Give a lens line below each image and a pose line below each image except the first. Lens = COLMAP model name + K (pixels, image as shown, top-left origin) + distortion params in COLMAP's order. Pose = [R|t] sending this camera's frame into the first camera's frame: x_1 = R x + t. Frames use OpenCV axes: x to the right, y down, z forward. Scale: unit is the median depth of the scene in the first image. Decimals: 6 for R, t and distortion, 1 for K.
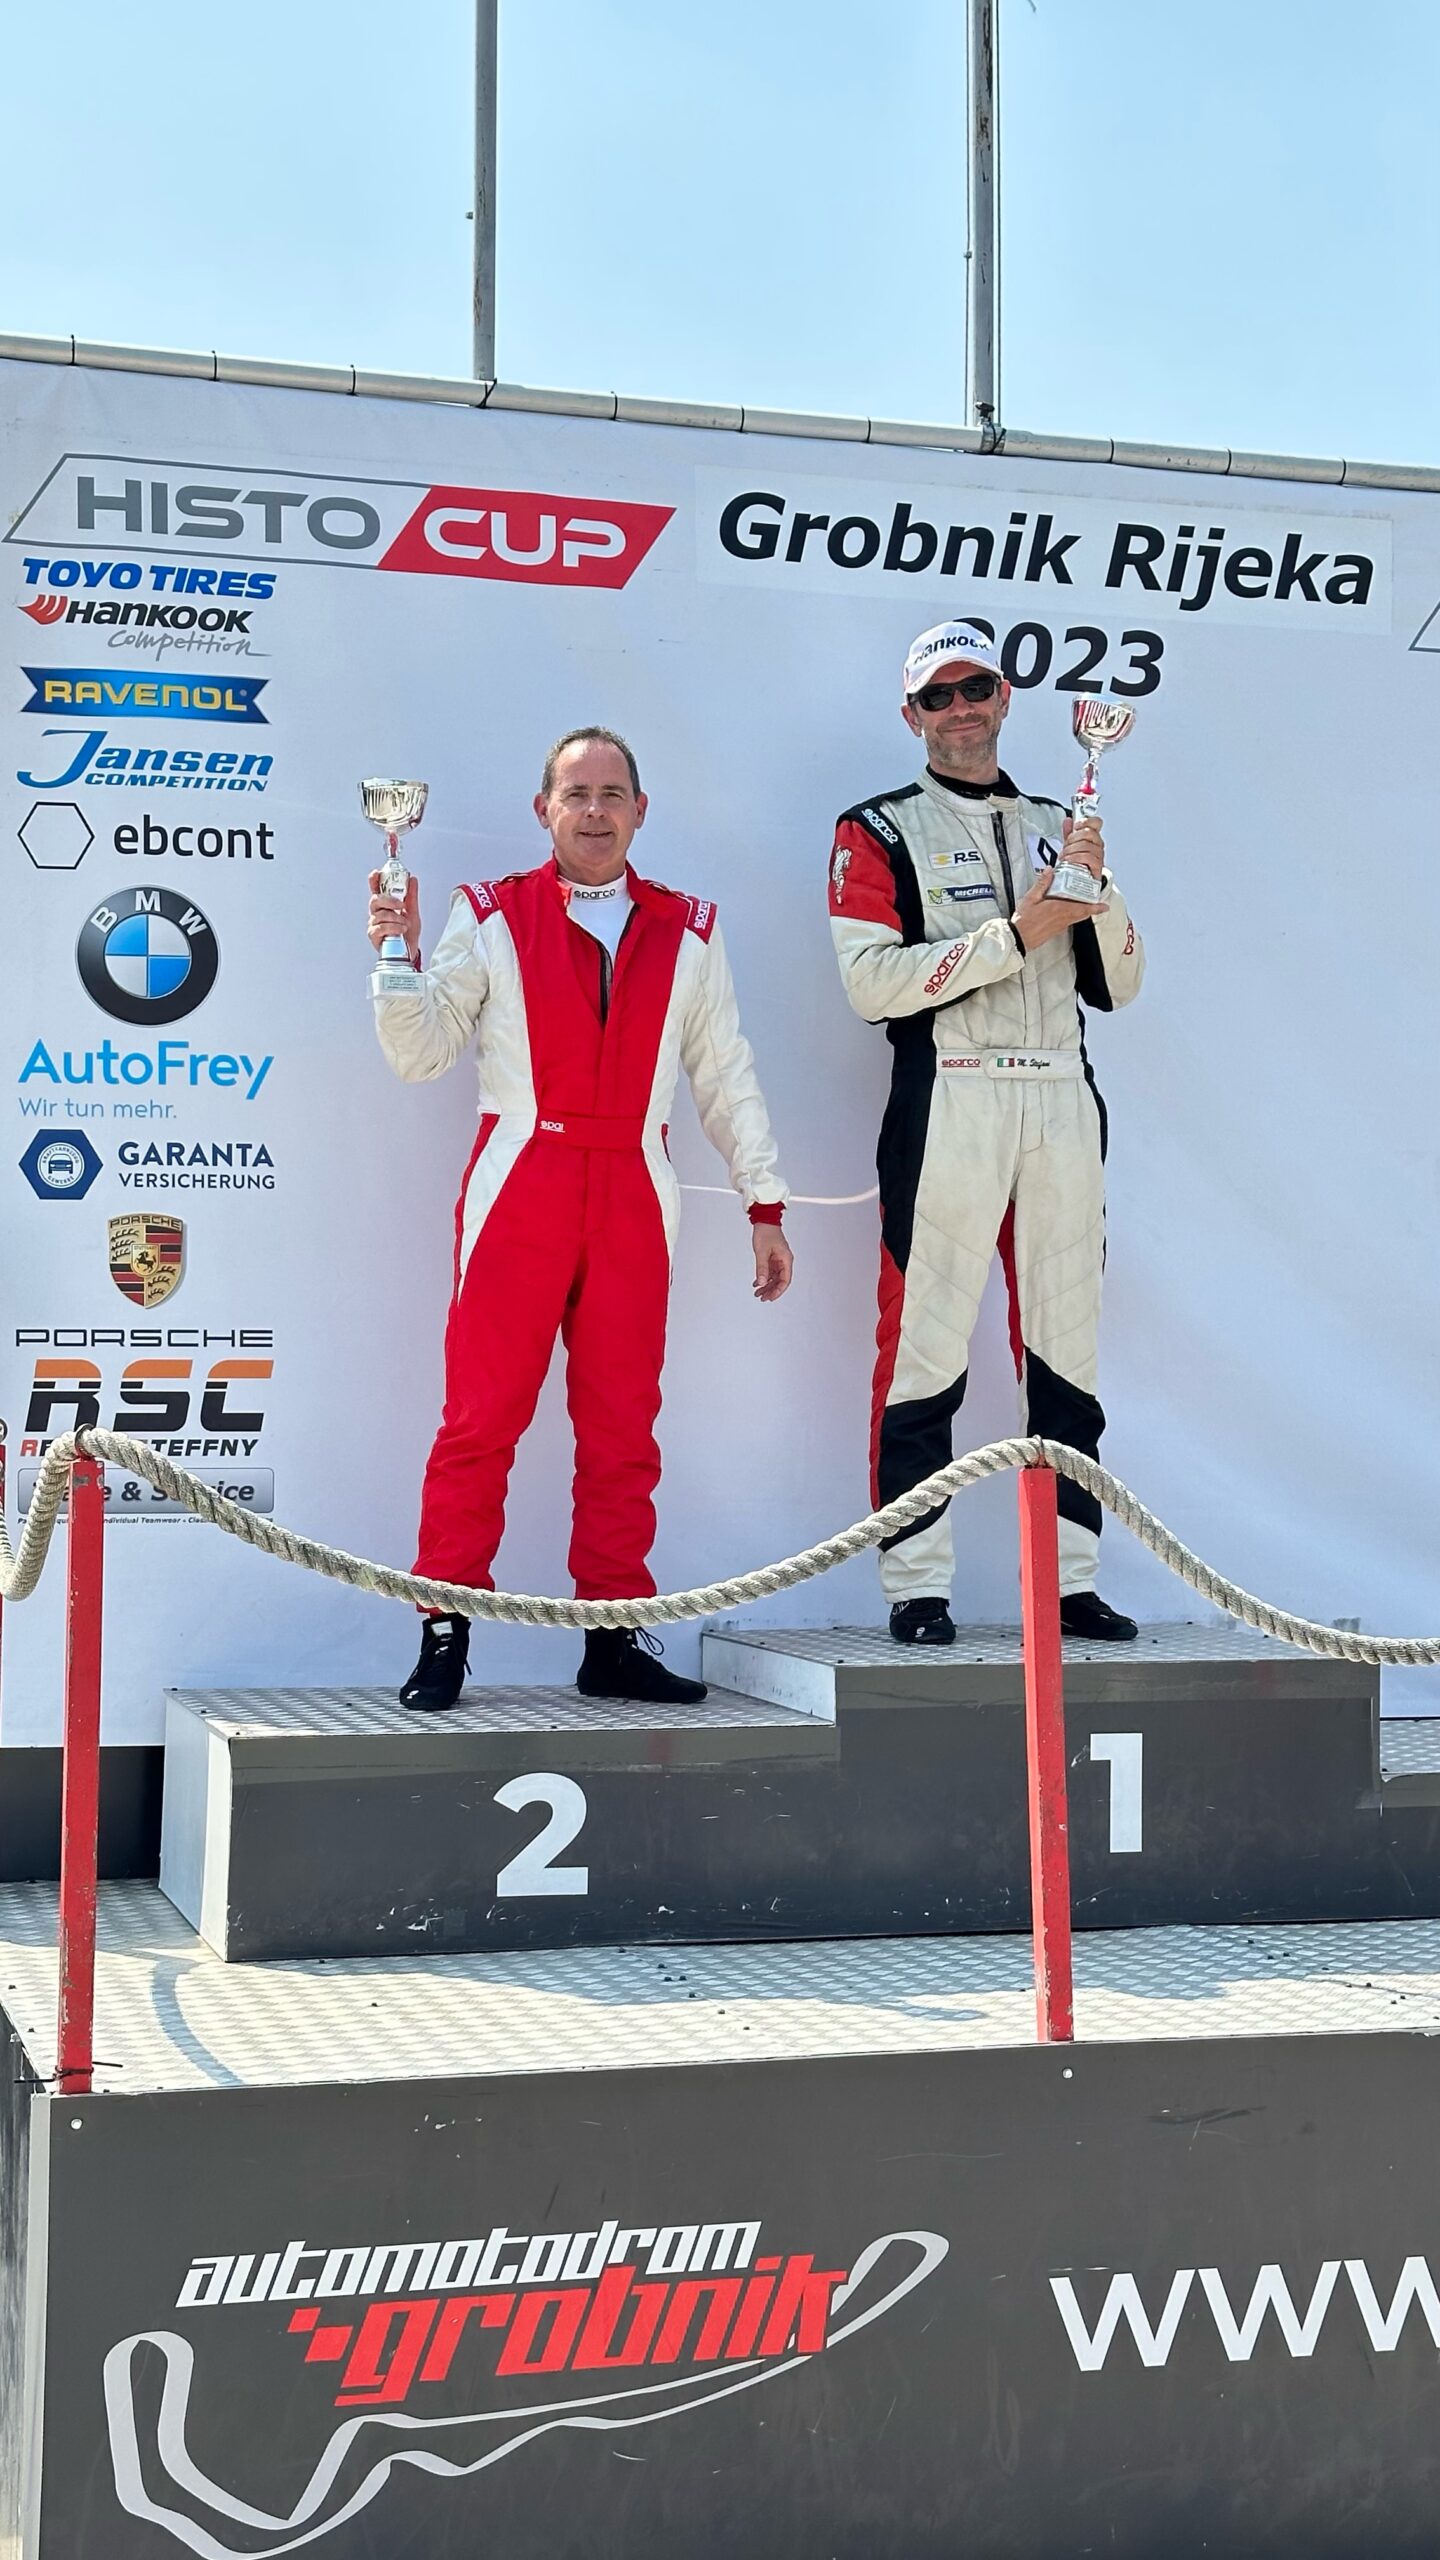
lens RADIAL K [[3446.6, 0, 724.4], [0, 3446.6, 1283.9], [0, 0, 1]] dist [0.121268, 0.000000]
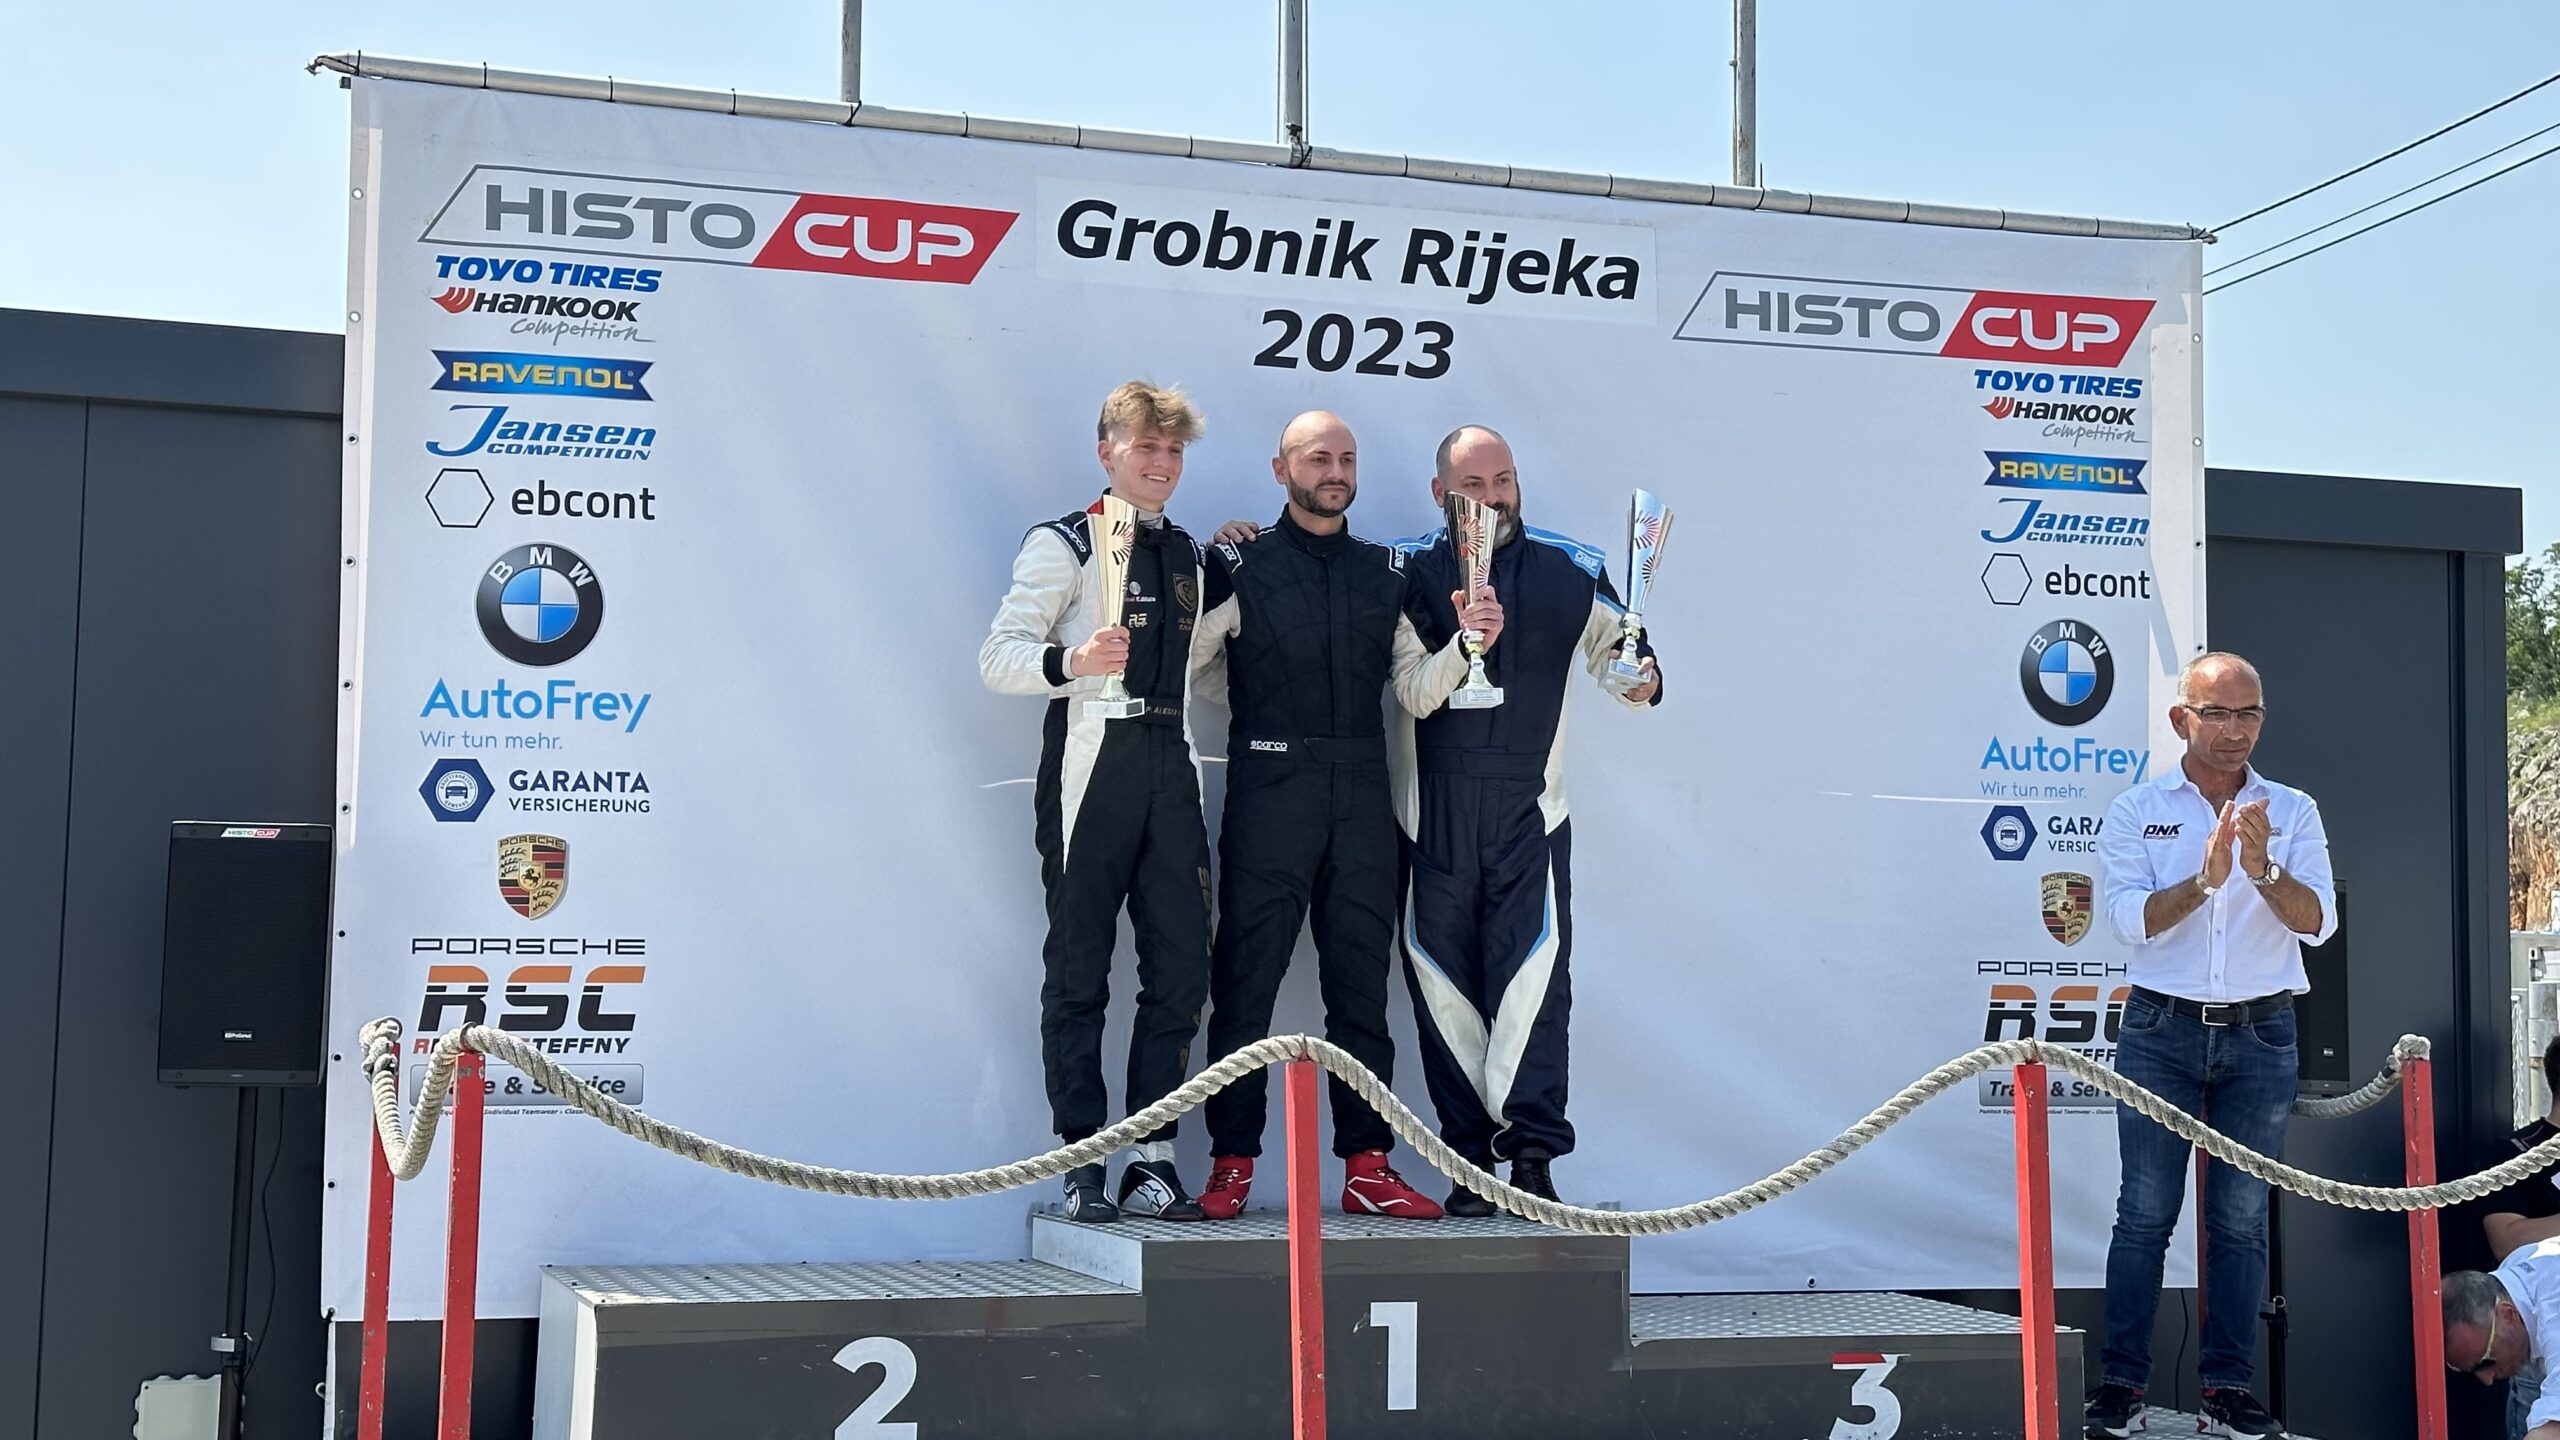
lens RADIAL K [[3446.6, 0, 1261.0], [0, 3446.6, 647.4], [0, 0, 1]] dist [0.121268, 0.000000]
pose [[0.999352, 0.006671, 0.035370, 0.027497], [-0.004171, 0.997519, -0.070278, -0.002824], [-0.035751, 0.070084, 0.996900, -0.127870]]
